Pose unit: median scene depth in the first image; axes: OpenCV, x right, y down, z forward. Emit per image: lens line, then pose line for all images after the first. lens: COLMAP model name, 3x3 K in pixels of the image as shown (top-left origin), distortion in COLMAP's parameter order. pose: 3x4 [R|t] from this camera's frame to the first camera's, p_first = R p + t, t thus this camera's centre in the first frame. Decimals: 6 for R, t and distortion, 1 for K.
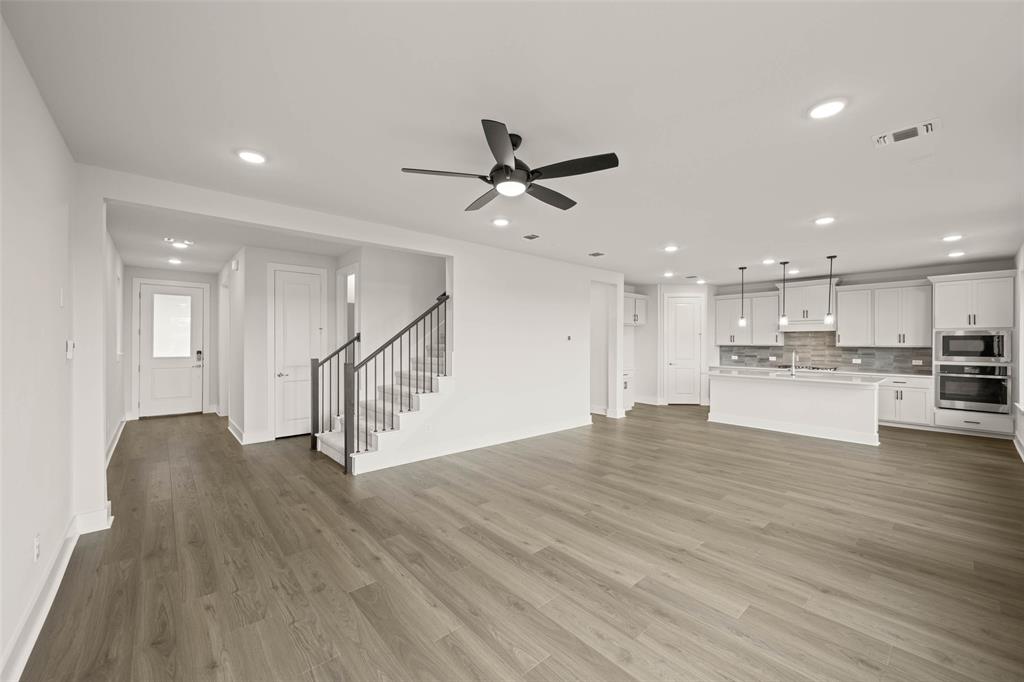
lens RADIAL K [[399.6, 0, 515.3], [0, 399.6, 341.8], [0, 0, 1]] dist [-0.000681, 0.000369]
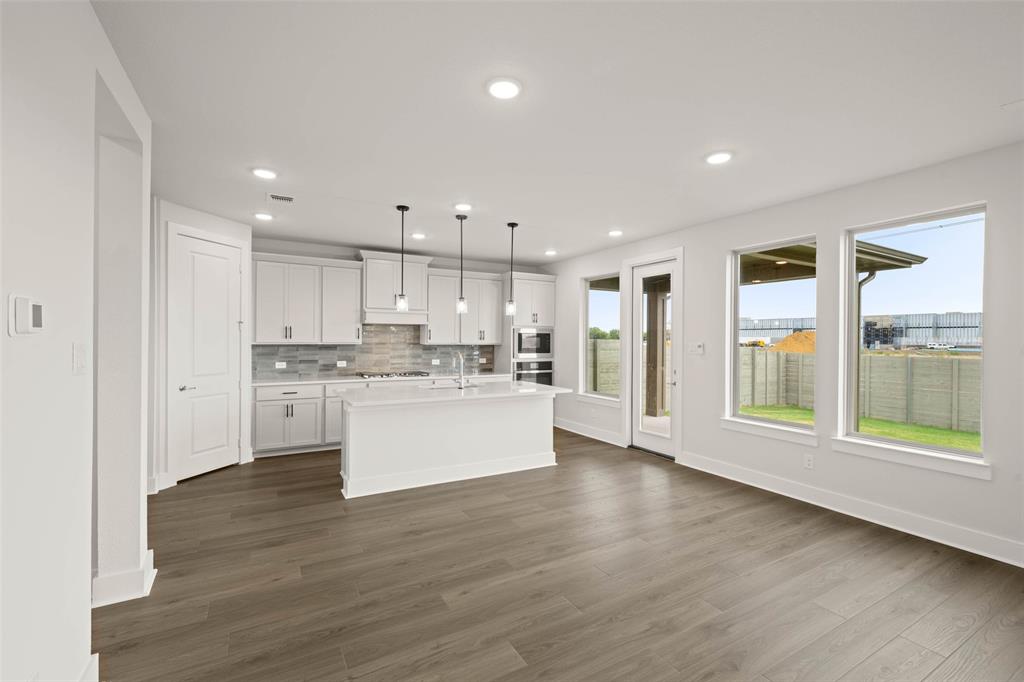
lens RADIAL K [[438.5, 0, 517.6], [0, 438.5, 341.4], [0, 0, 1]] dist [-0.000219, 0.000301]
pose [[0.200698, -0.002552, 0.979650, -0.004529], [-0.004520, 0.999984, 0.003531, 0.001509], [-0.979643, -0.005137, 0.200683, 0.705139]]
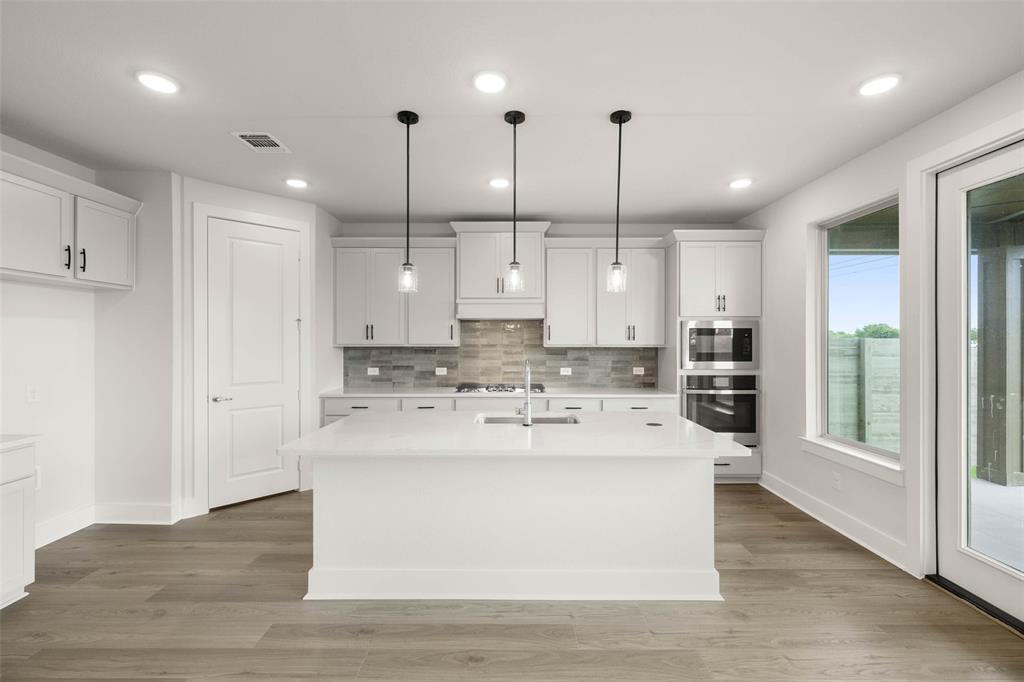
lens RADIAL K [[438.5, 0, 515.5], [0, 438.5, 340.4], [0, 0, 1]] dist [-0.000219, 0.000301]
pose [[0.662960, -0.001403, 0.748653, 0.347737], [0.001486, 0.999999, 0.000559, 0.002239], [-0.748653, 0.000742, 0.662962, 0.679105]]
